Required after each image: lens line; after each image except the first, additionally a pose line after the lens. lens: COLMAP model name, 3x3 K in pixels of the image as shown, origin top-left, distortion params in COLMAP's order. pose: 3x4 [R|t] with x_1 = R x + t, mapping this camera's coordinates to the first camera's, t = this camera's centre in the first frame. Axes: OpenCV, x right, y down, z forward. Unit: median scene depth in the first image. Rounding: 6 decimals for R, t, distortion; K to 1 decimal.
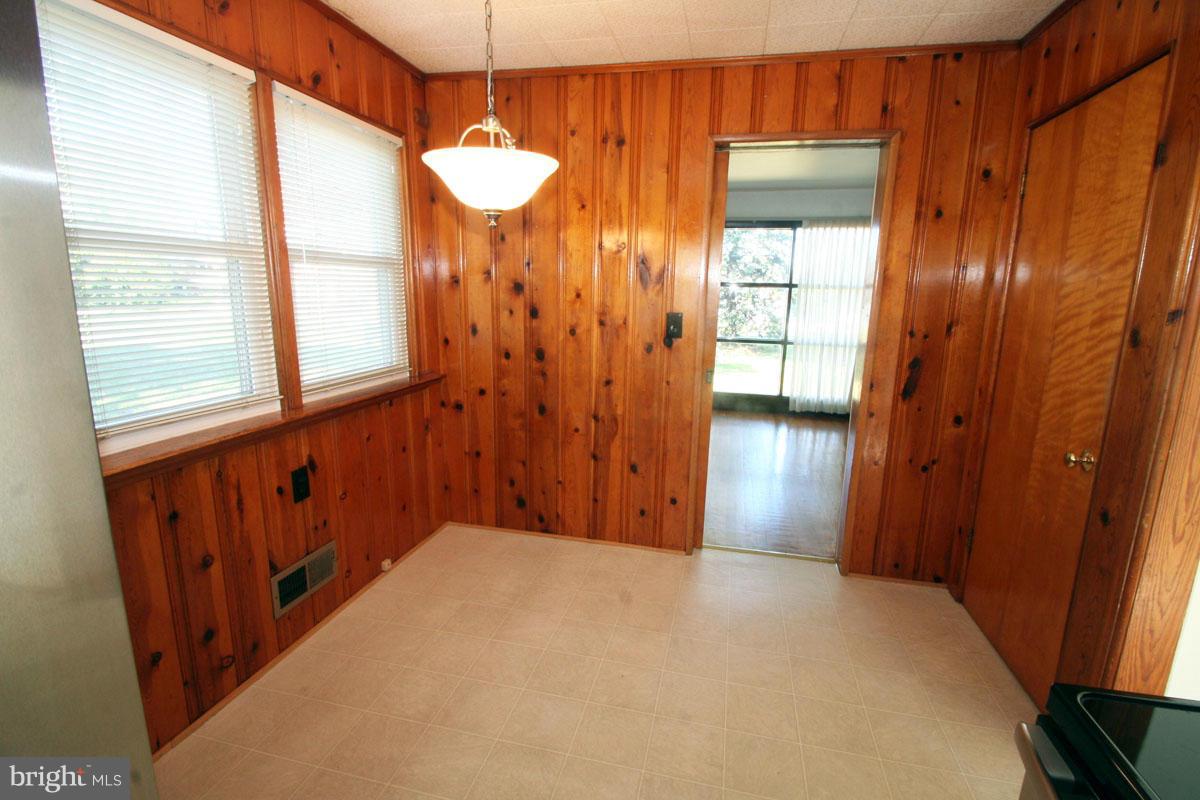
lens RADIAL K [[564.2, 0, 599.6], [0, 564.2, 401.4], [0, 0, 1]] dist [-0.011208, -0.004406]
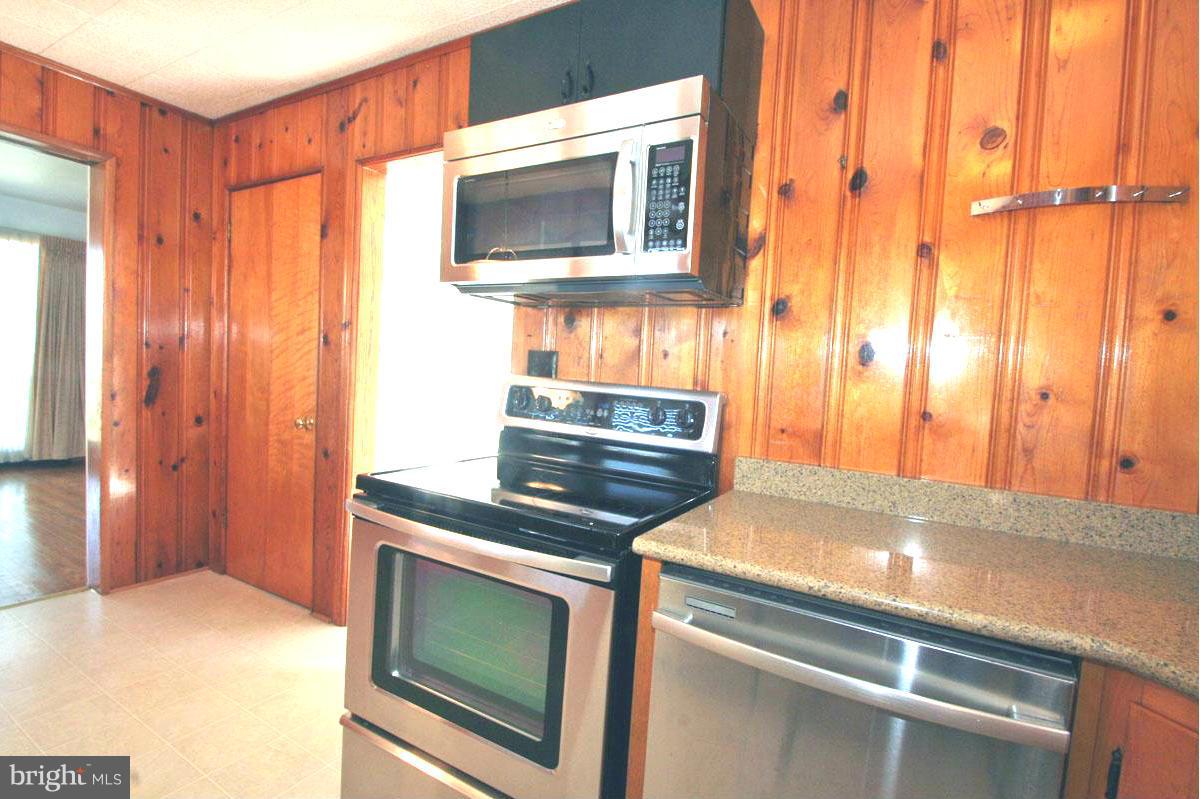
lens RADIAL K [[564.2, 0, 601.9], [0, 564.2, 398.6], [0, 0, 1]] dist [-0.011208, -0.004406]
pose [[0.270354, -0.050713, 0.961424, -0.270179], [0.138534, 0.990269, 0.013278, 0.095983], [-0.952742, 0.129600, 0.274748, -0.131868]]
